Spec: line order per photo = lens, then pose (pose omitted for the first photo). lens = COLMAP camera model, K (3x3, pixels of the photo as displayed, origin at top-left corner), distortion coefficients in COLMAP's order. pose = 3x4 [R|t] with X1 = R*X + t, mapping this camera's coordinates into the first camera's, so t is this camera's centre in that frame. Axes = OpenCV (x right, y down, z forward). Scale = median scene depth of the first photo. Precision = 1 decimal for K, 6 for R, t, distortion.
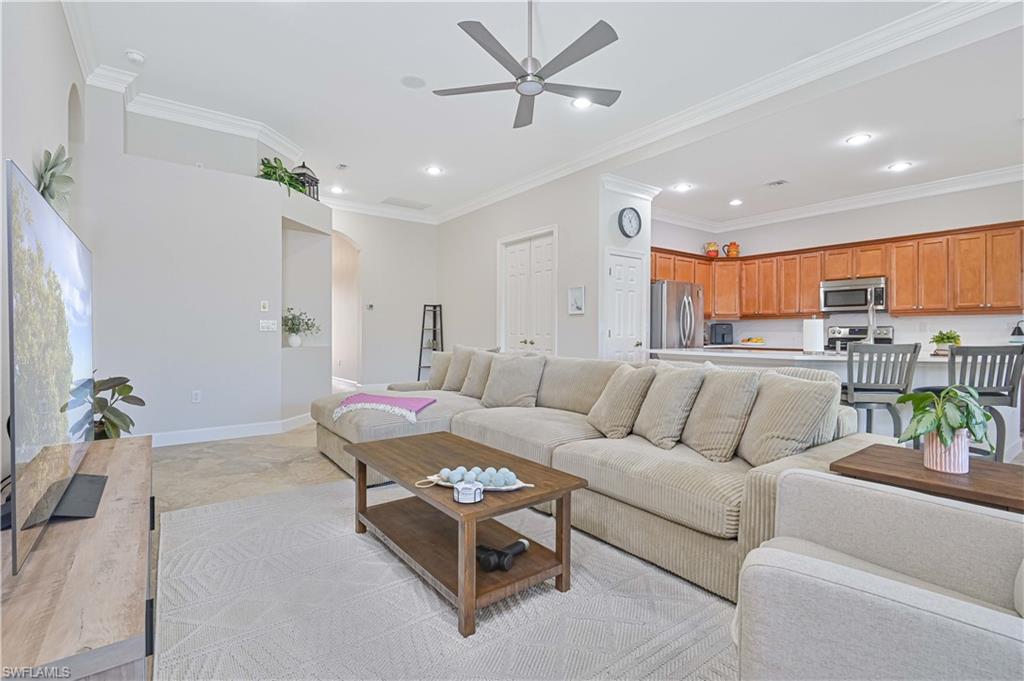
lens RADIAL K [[474.9, 0, 526.5], [0, 474.9, 338.2], [0, 0, 1]] dist [-0.001872, -0.000163]
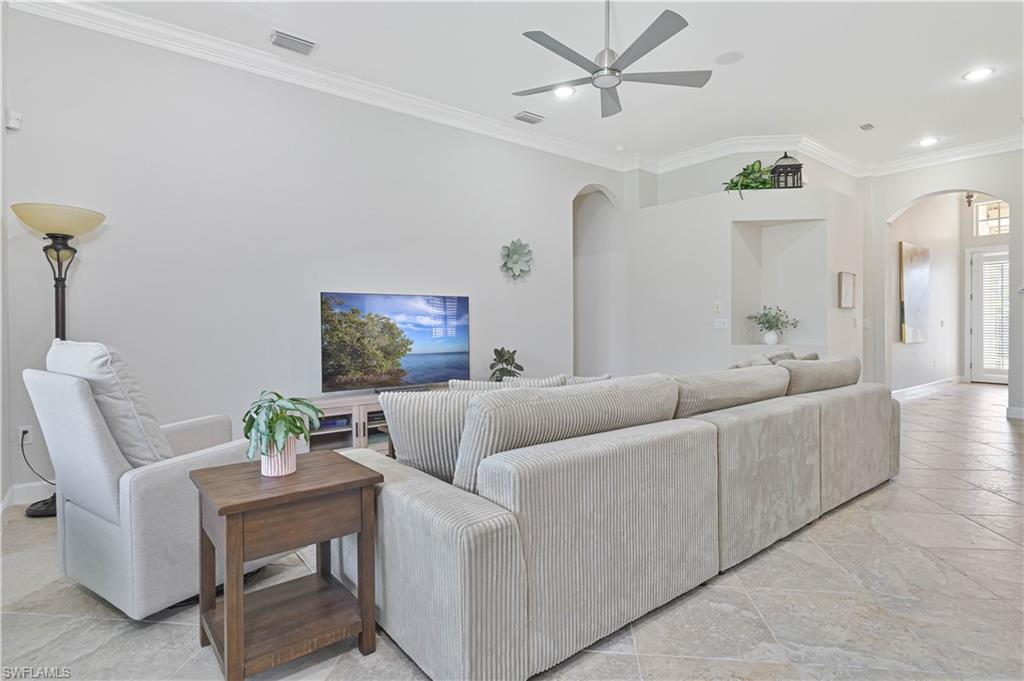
lens RADIAL K [[523.2, 0, 515.5], [0, 523.2, 337.0], [0, 0, 1]] dist [0.003182, 0.001031]
pose [[0.012667, 0.019310, -0.999733, 0.541891], [-0.006604, 0.999793, 0.019228, -0.012831], [0.999898, 0.006359, 0.012792, 0.403124]]
